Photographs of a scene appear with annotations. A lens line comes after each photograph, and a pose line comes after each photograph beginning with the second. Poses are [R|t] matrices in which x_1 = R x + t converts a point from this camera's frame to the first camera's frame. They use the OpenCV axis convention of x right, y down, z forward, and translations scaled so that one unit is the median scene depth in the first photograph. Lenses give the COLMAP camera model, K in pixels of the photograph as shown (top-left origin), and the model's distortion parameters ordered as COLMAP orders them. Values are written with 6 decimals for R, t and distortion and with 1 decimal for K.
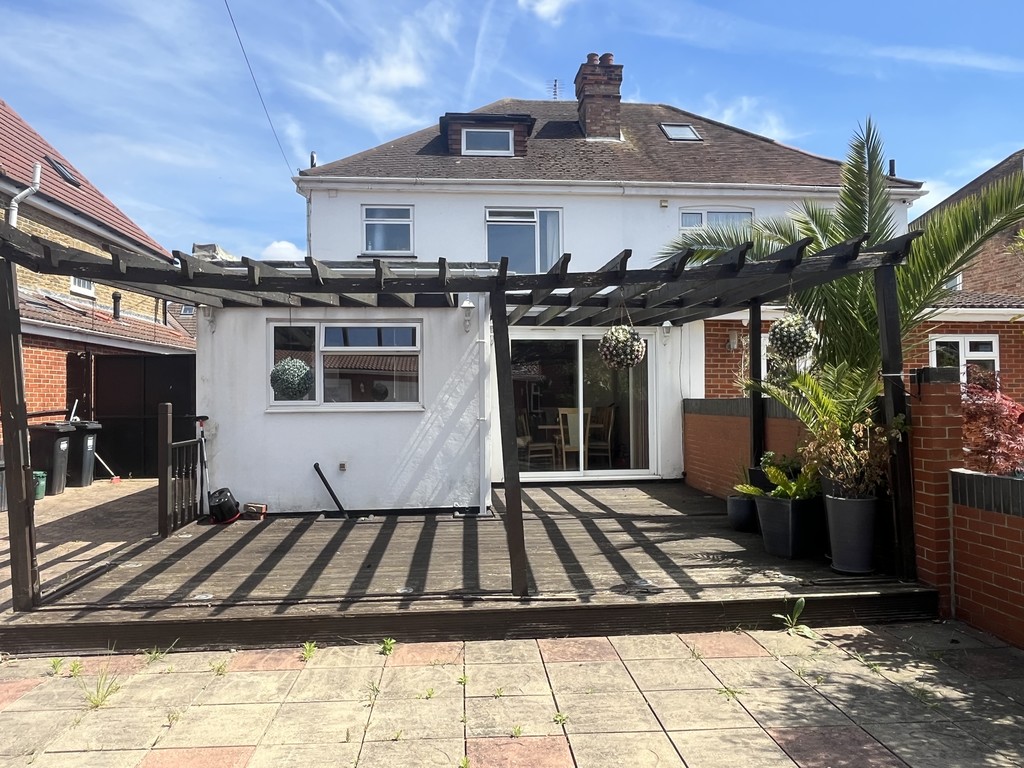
lens RADIAL K [[733.4, 0, 512.0], [0, 733.4, 384.0], [0, 0, 1]] dist [0.005471, -0.009842]
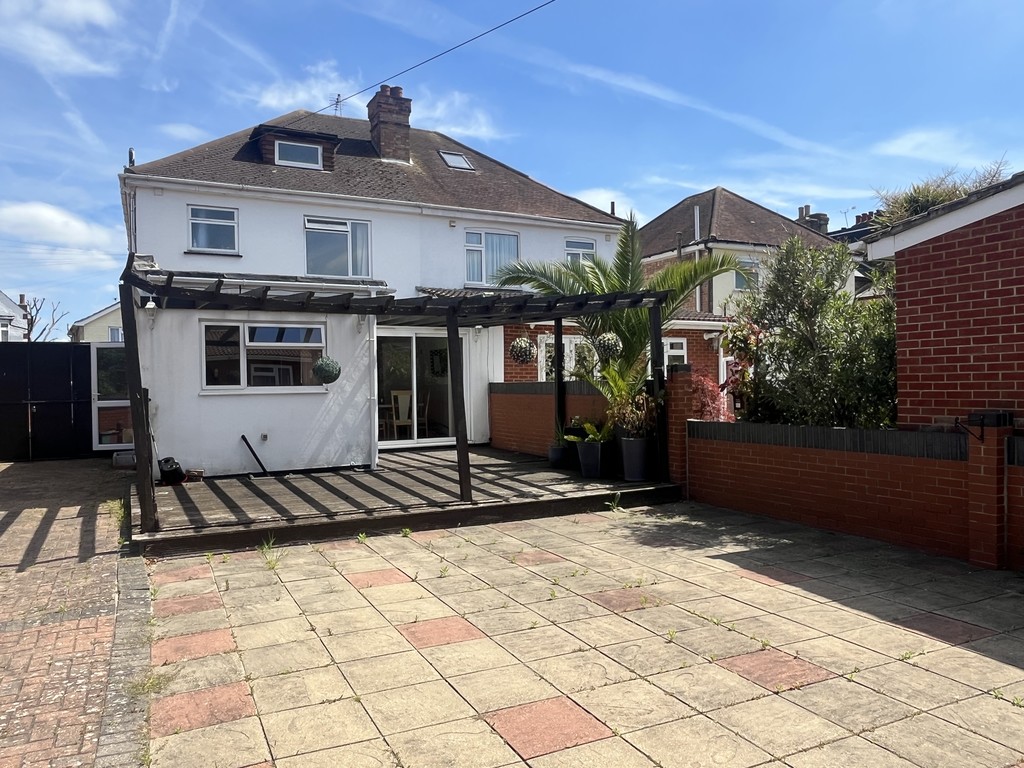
lens RADIAL K [[733.4, 0, 512.0], [0, 733.4, 384.0], [0, 0, 1]] dist [0.005471, -0.009842]
pose [[0.925853, -0.005645, 0.377841, -0.233191], [-0.001952, 0.999804, 0.019720, -0.003836], [-0.377878, -0.018995, 0.925660, -0.248572]]
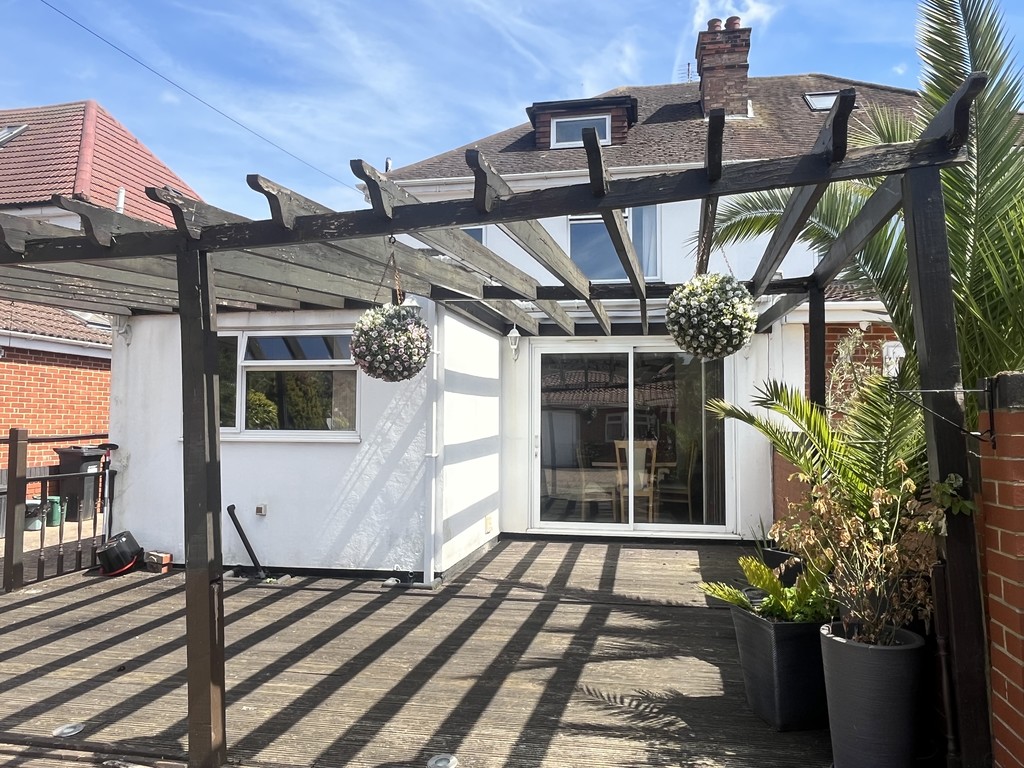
lens RADIAL K [[733.4, 0, 512.0], [0, 733.4, 384.0], [0, 0, 1]] dist [0.005471, -0.009842]
pose [[0.962531, -0.002105, -0.271163, 0.183973], [-0.007661, 0.999360, -0.034951, 0.000632], [0.271063, 0.035719, 0.961899, 0.224571]]
